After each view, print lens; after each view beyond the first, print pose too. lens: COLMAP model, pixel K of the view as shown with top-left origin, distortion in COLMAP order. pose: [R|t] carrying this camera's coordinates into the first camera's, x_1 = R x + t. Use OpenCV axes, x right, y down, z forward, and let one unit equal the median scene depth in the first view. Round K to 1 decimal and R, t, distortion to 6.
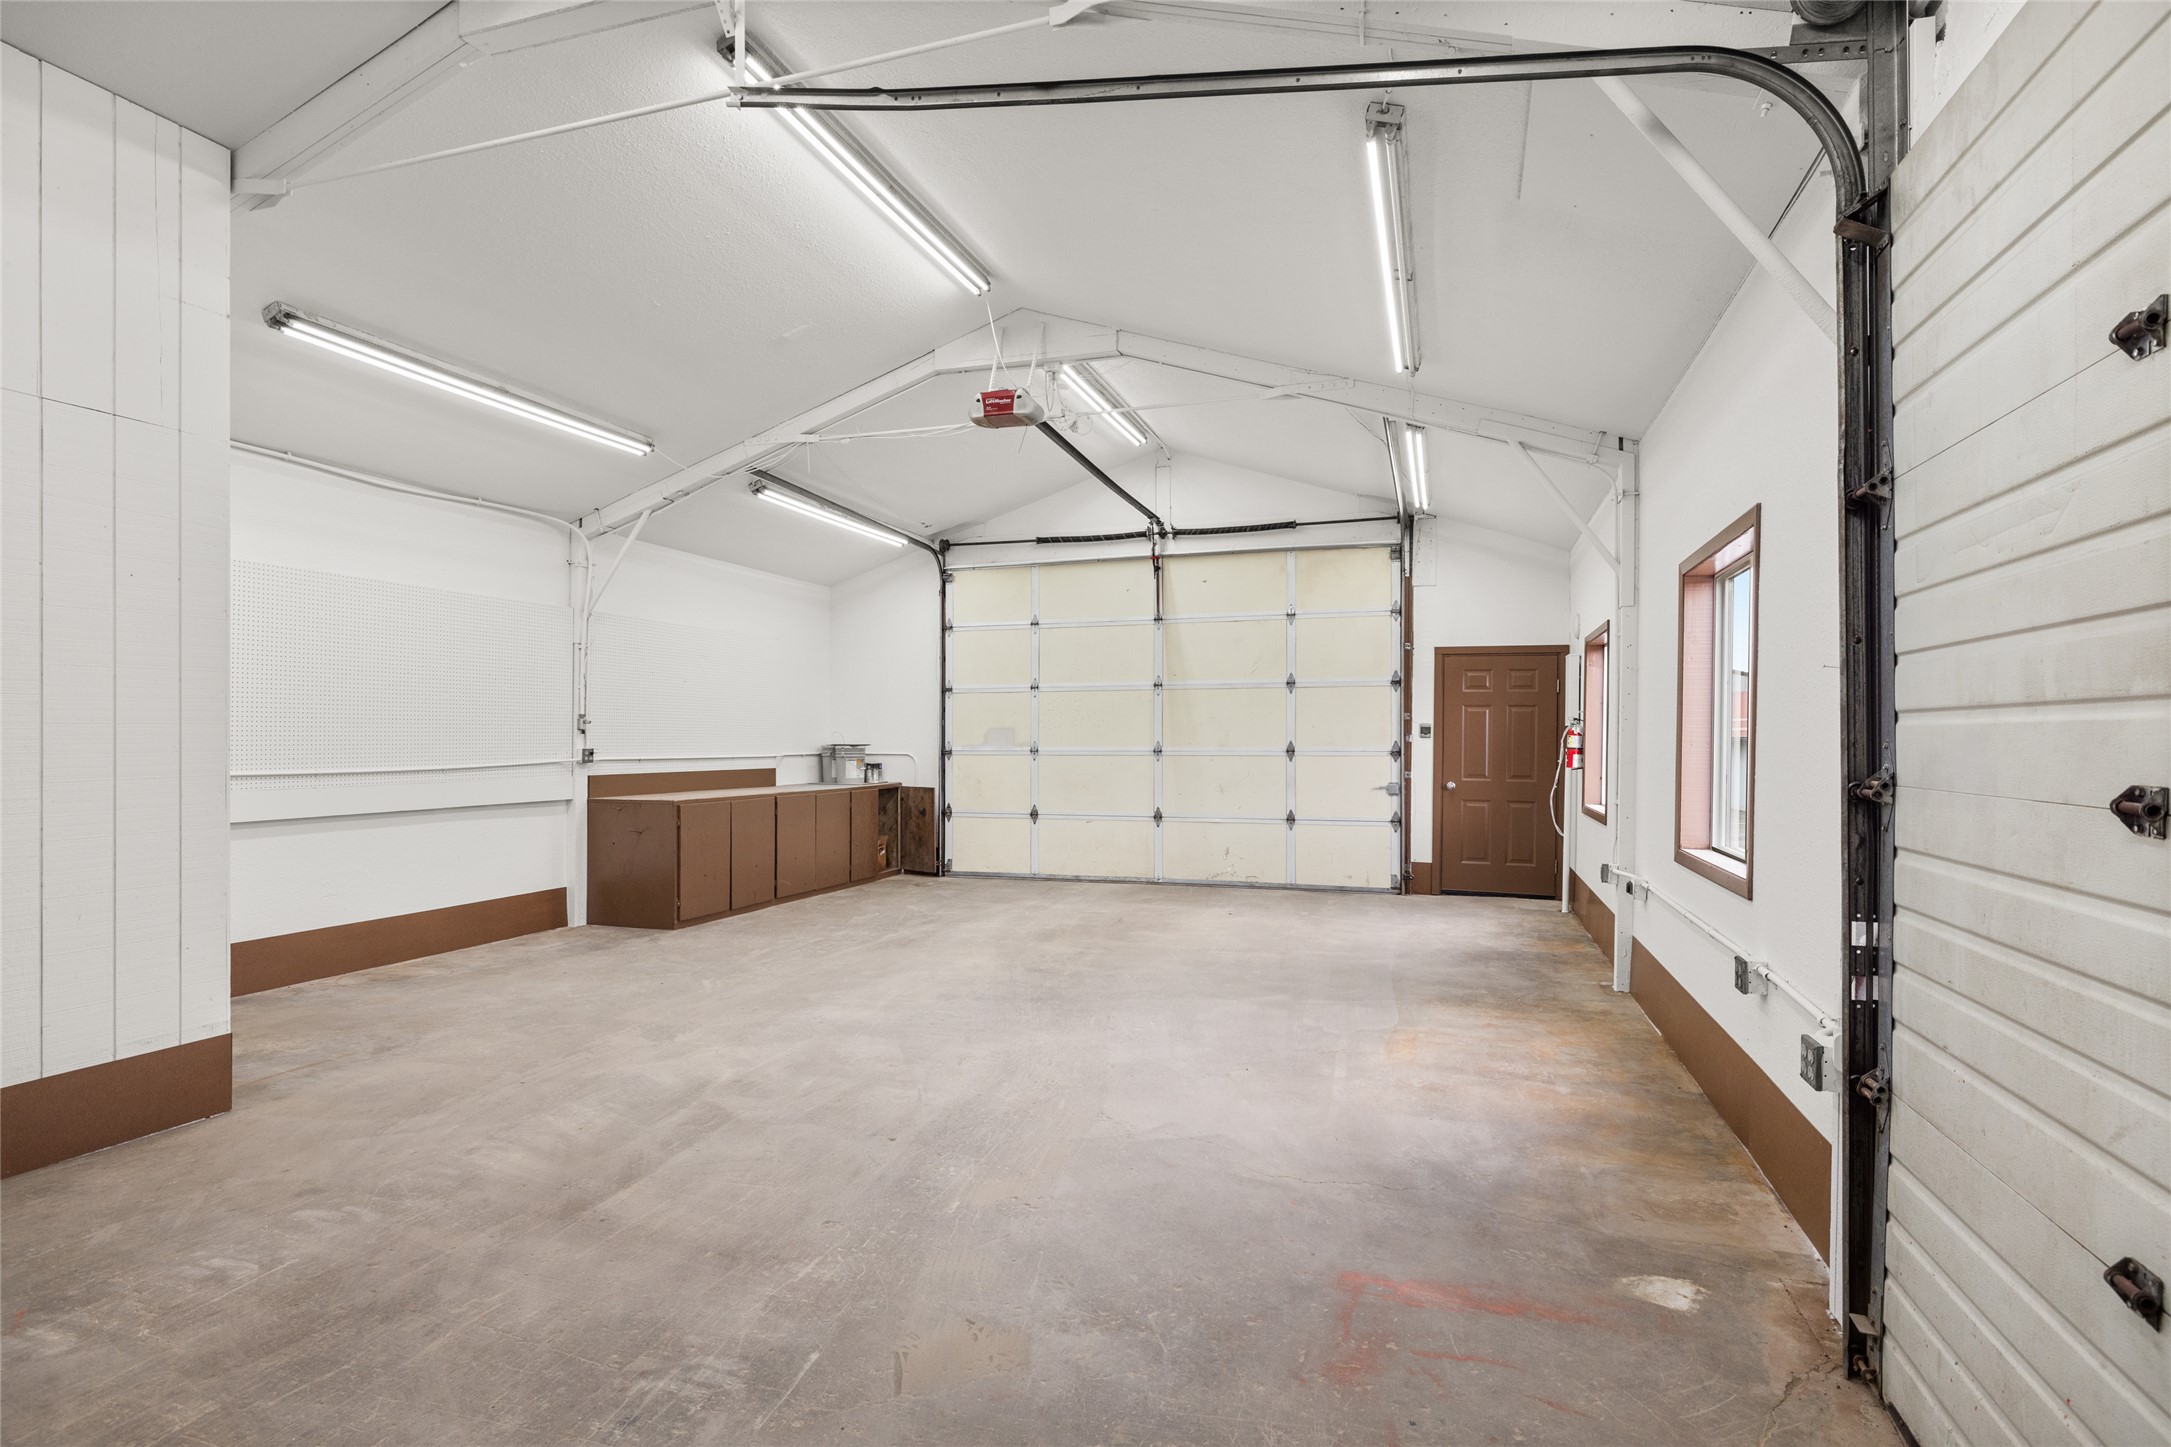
lens RADIAL K [[1129.0, 0, 1077.2], [0, 1129.0, 734.7], [0, 0, 1]] dist [0.000050, -0.000083]
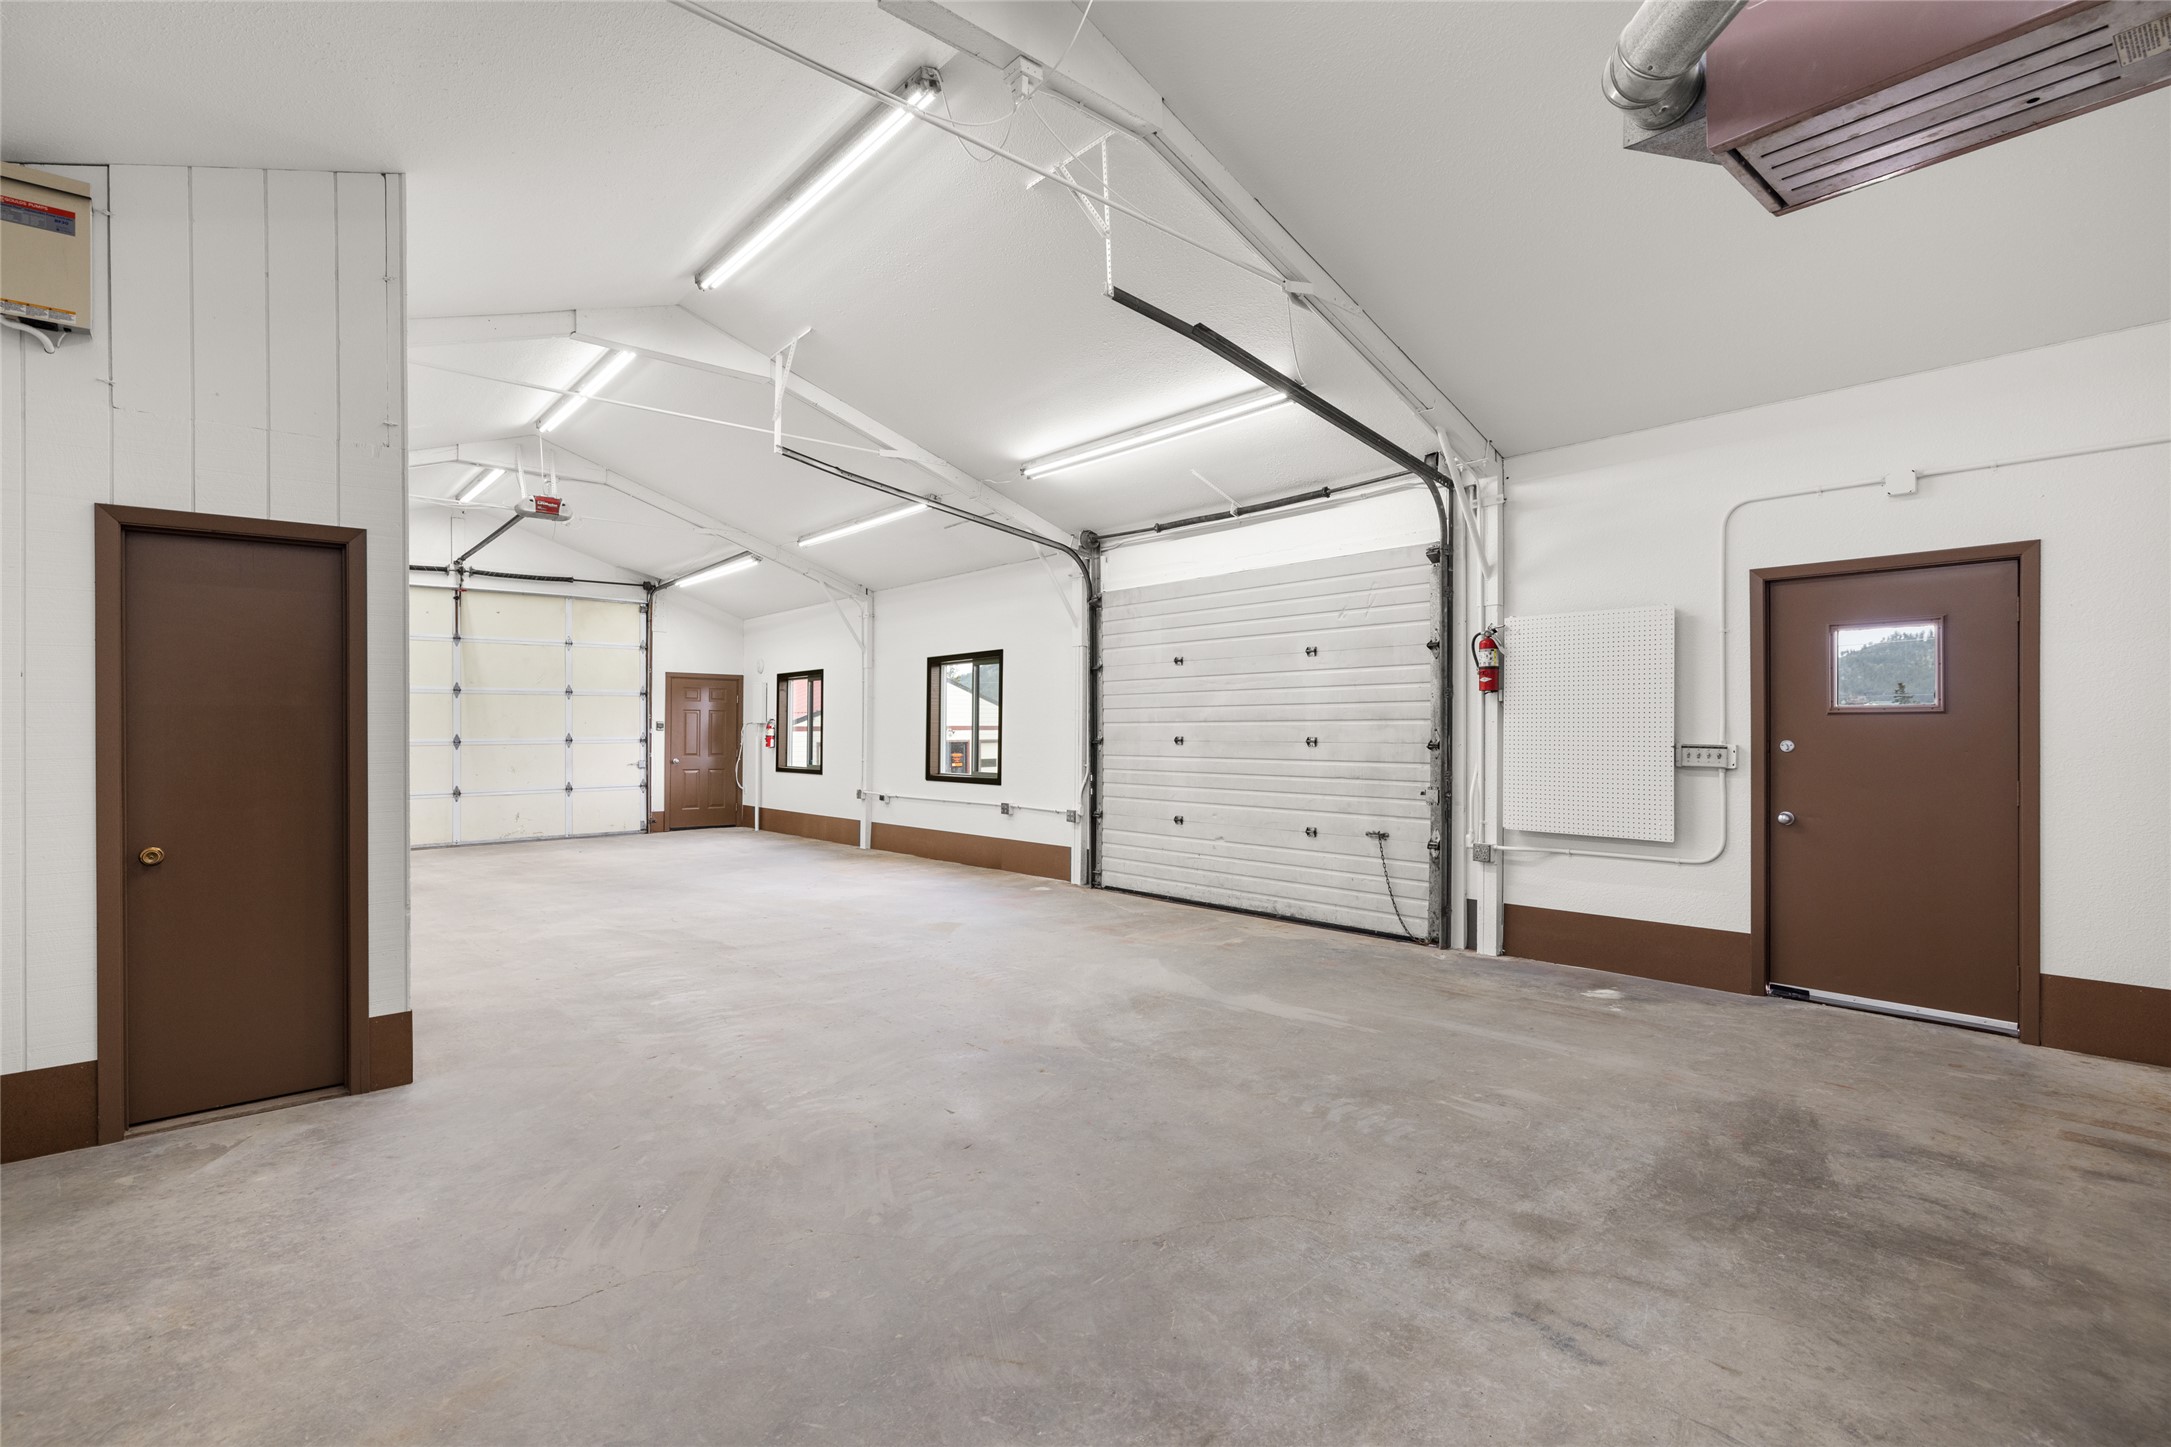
lens RADIAL K [[1010.4, 0, 1078.8], [0, 1010.4, 728.8], [0, 0, 1]] dist [-0.001418, 0.000370]
pose [[0.500471, -0.001859, 0.865751, -0.598155], [0.001580, 0.999998, 0.001234, -0.000427], [-0.865752, 0.000750, 0.500473, -0.185057]]
